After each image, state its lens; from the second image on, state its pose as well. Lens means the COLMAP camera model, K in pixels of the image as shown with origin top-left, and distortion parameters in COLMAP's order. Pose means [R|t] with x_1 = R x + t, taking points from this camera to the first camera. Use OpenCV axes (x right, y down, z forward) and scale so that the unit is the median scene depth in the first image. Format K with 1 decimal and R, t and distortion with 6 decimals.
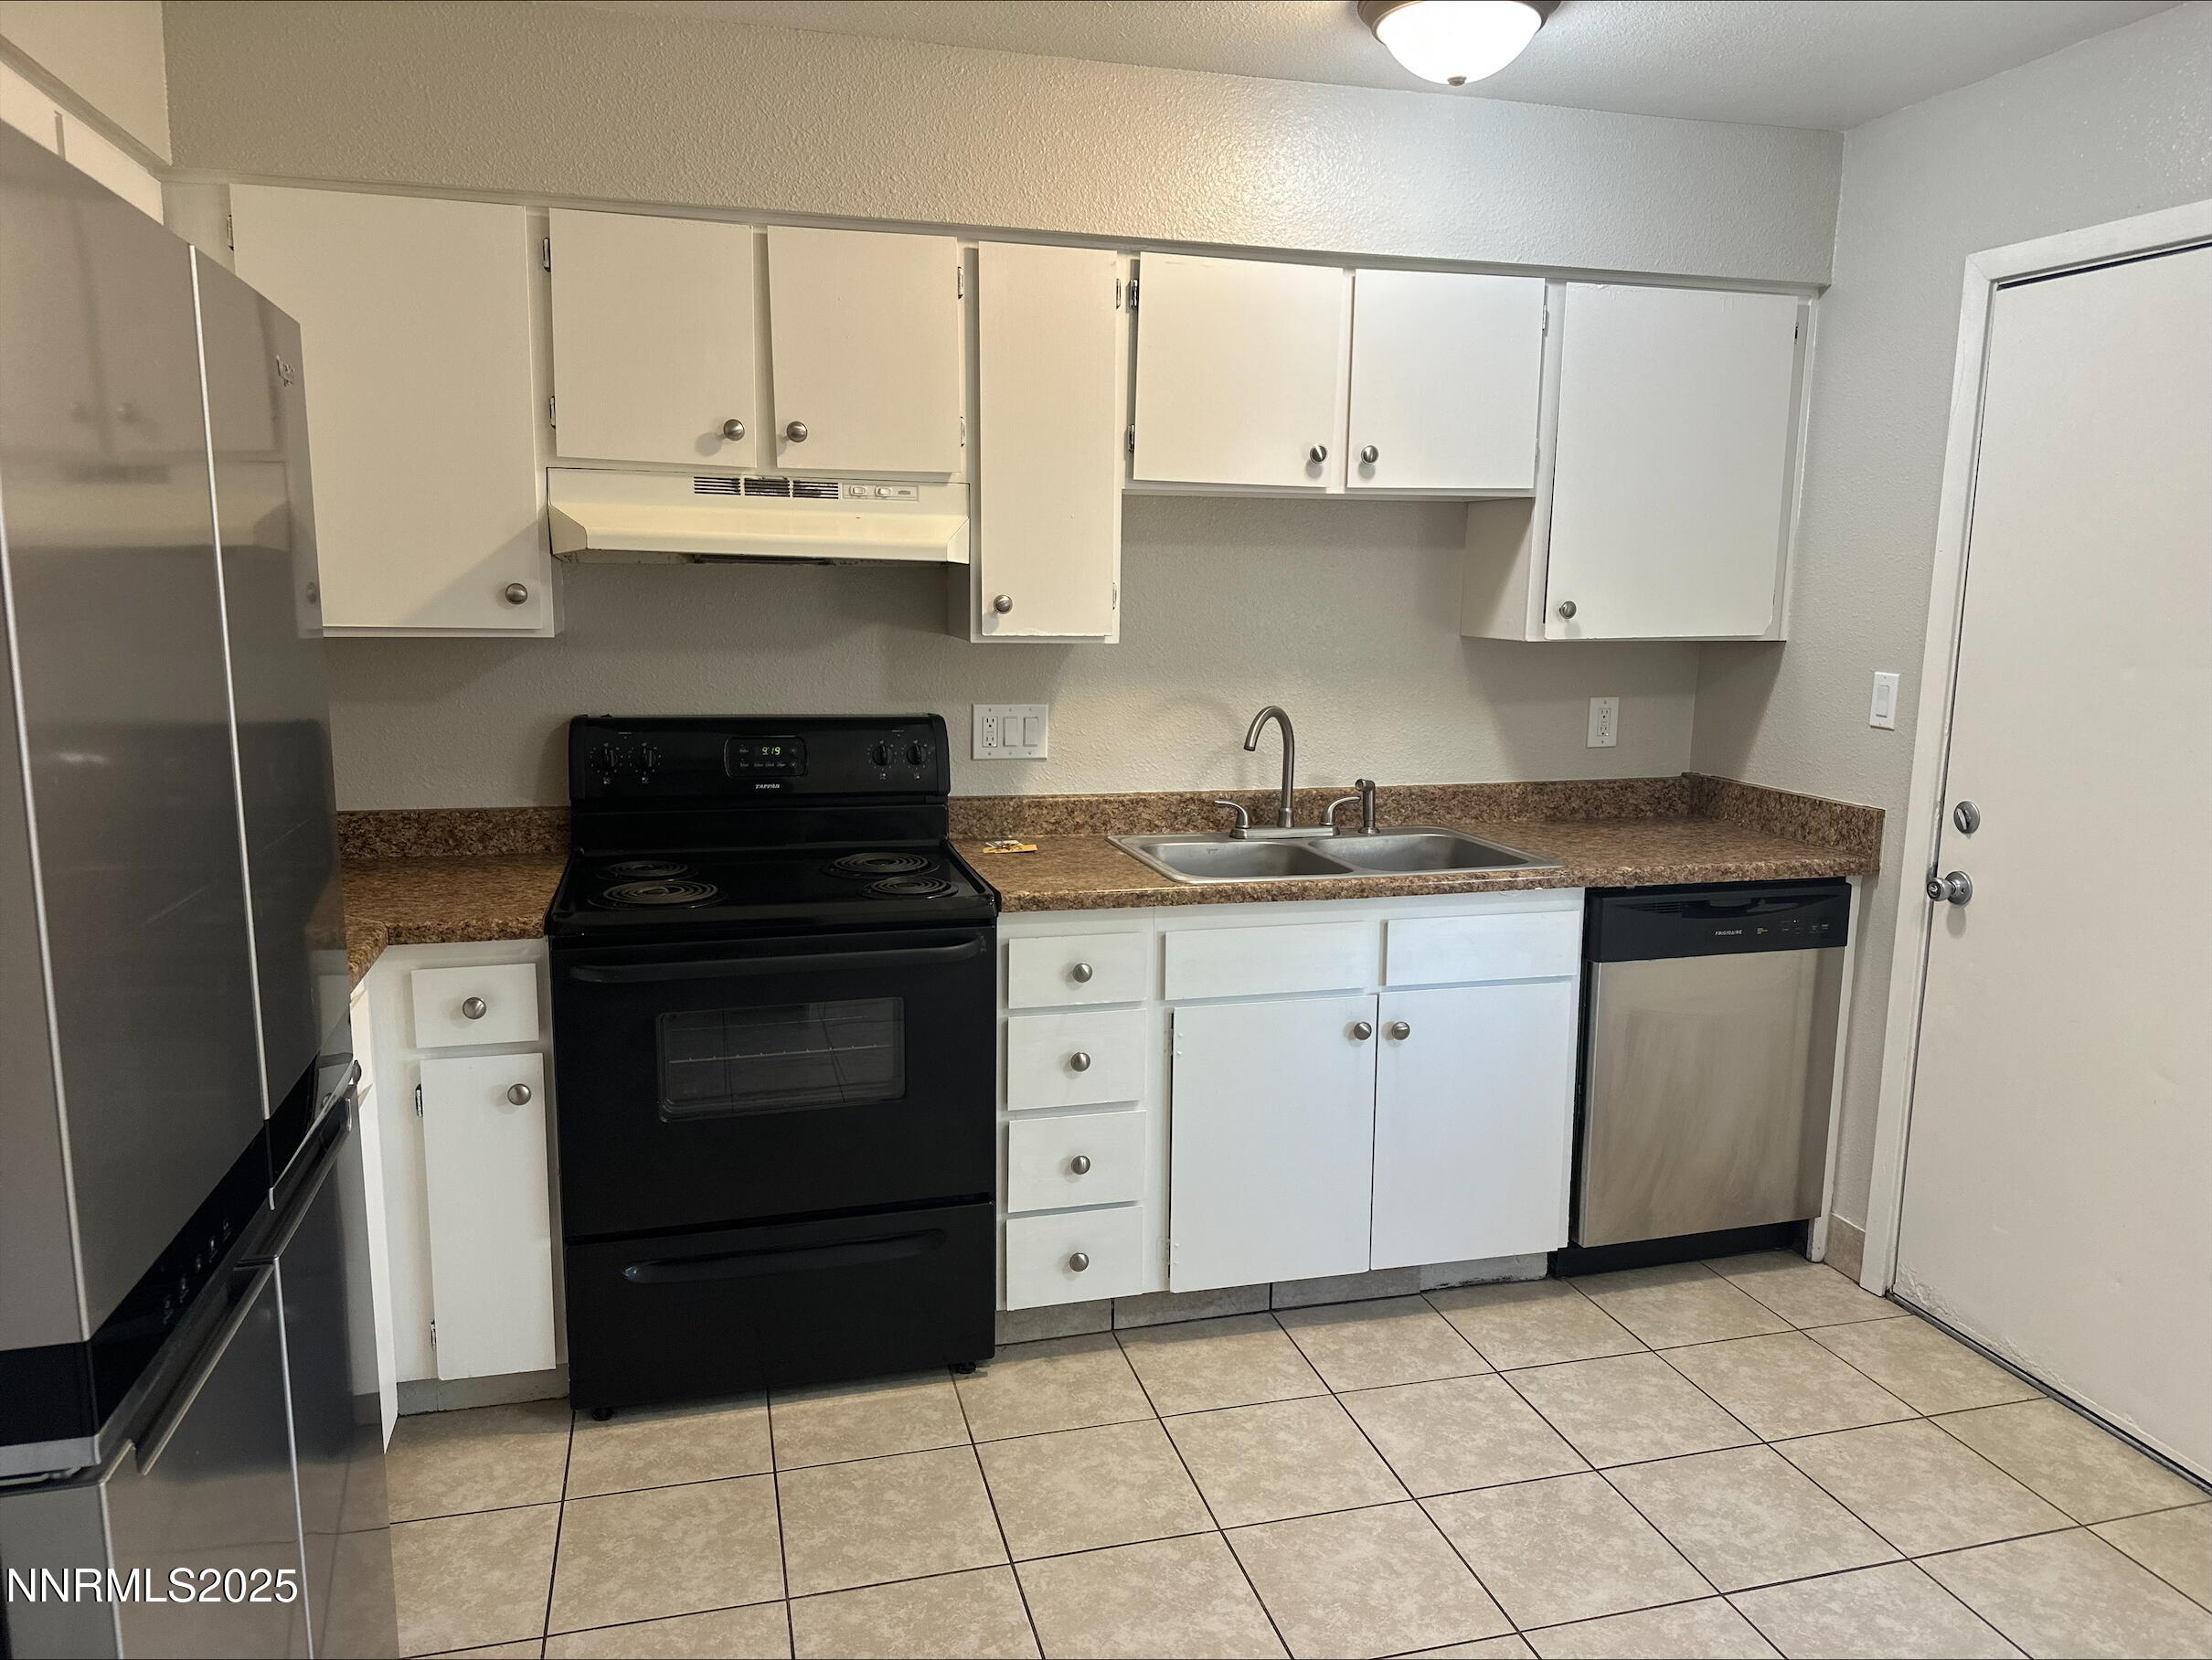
lens RADIAL K [[1563.1, 0, 1119.0], [0, 1563.1, 837.7], [0, 0, 1]] dist [0.089631, -0.092321]
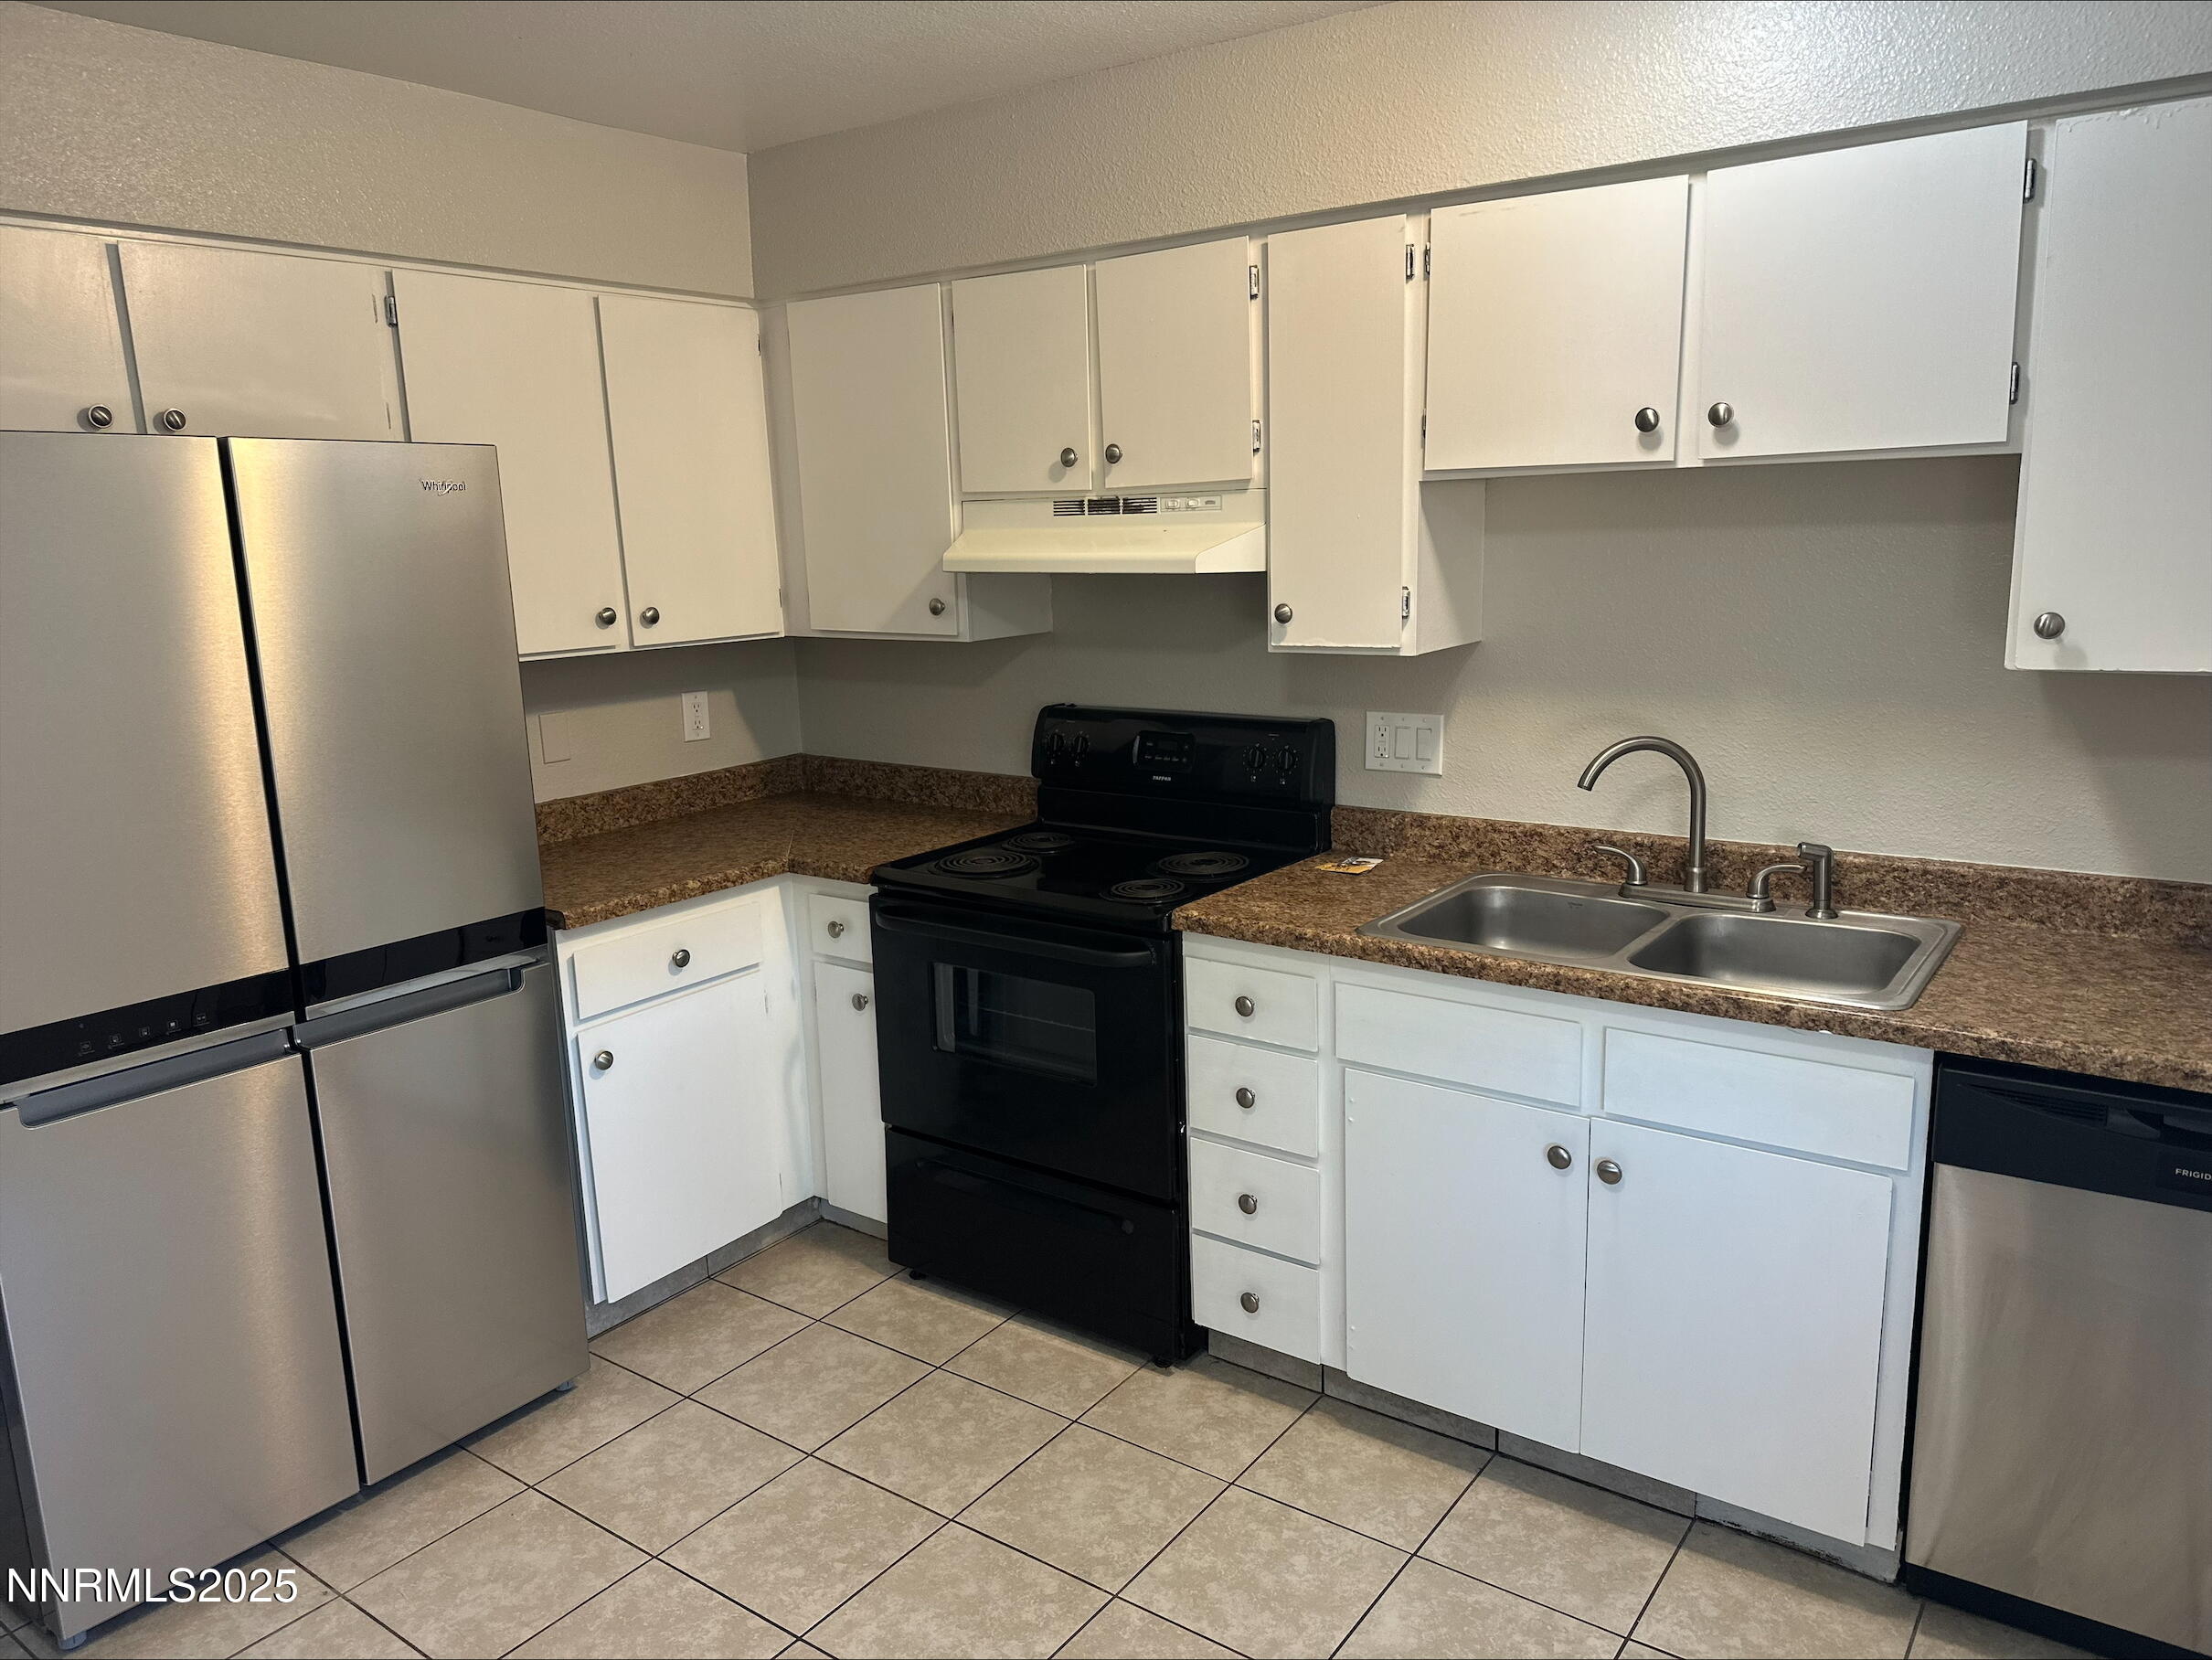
lens RADIAL K [[1563.1, 0, 1110.0], [0, 1563.1, 843.9], [0, 0, 1]] dist [0.089631, -0.092321]
pose [[0.619317, 0.129257, -0.774428, 0.612877], [-0.091756, 0.991512, 0.092112, -0.087019], [0.779761, 0.014012, 0.625920, 0.314123]]
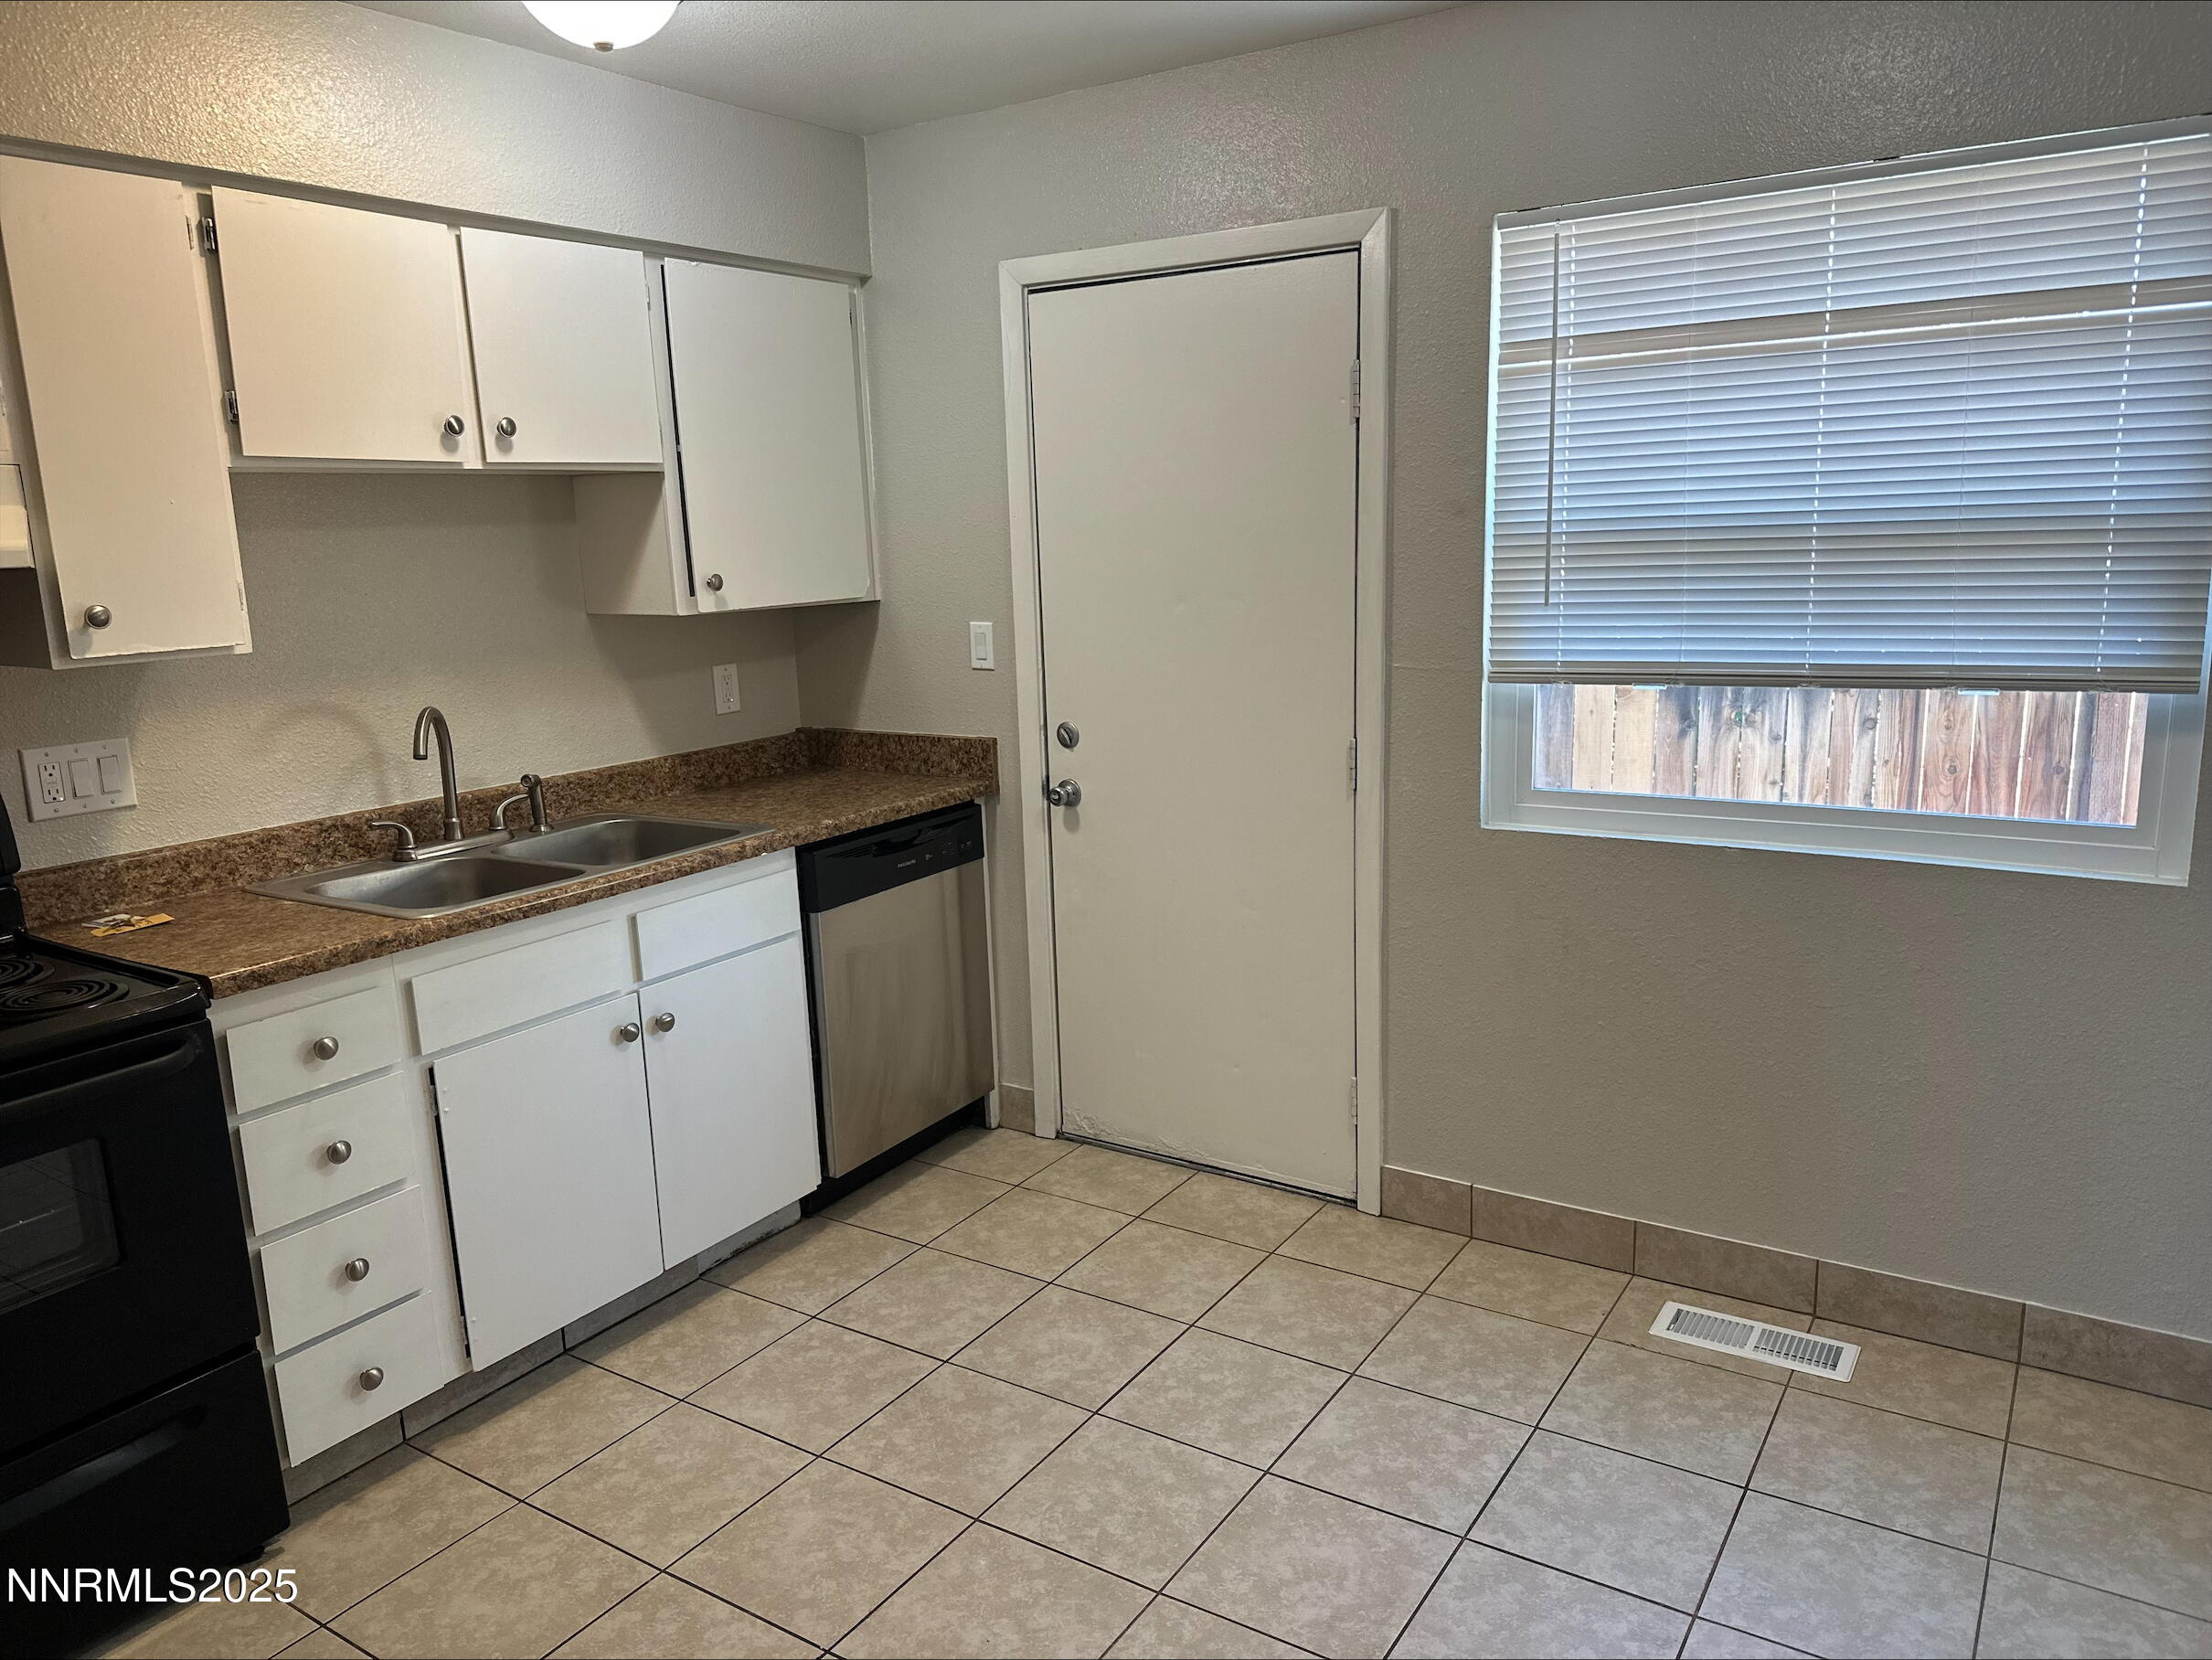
lens RADIAL K [[1563.1, 0, 1119.1], [0, 1563.1, 836.1], [0, 0, 1]] dist [0.089631, -0.092321]
pose [[0.750632, -0.170173, 0.638430, -0.216086], [0.152258, 0.984809, 0.083484, -0.030318], [-0.642938, 0.034541, 0.765139, 0.061426]]
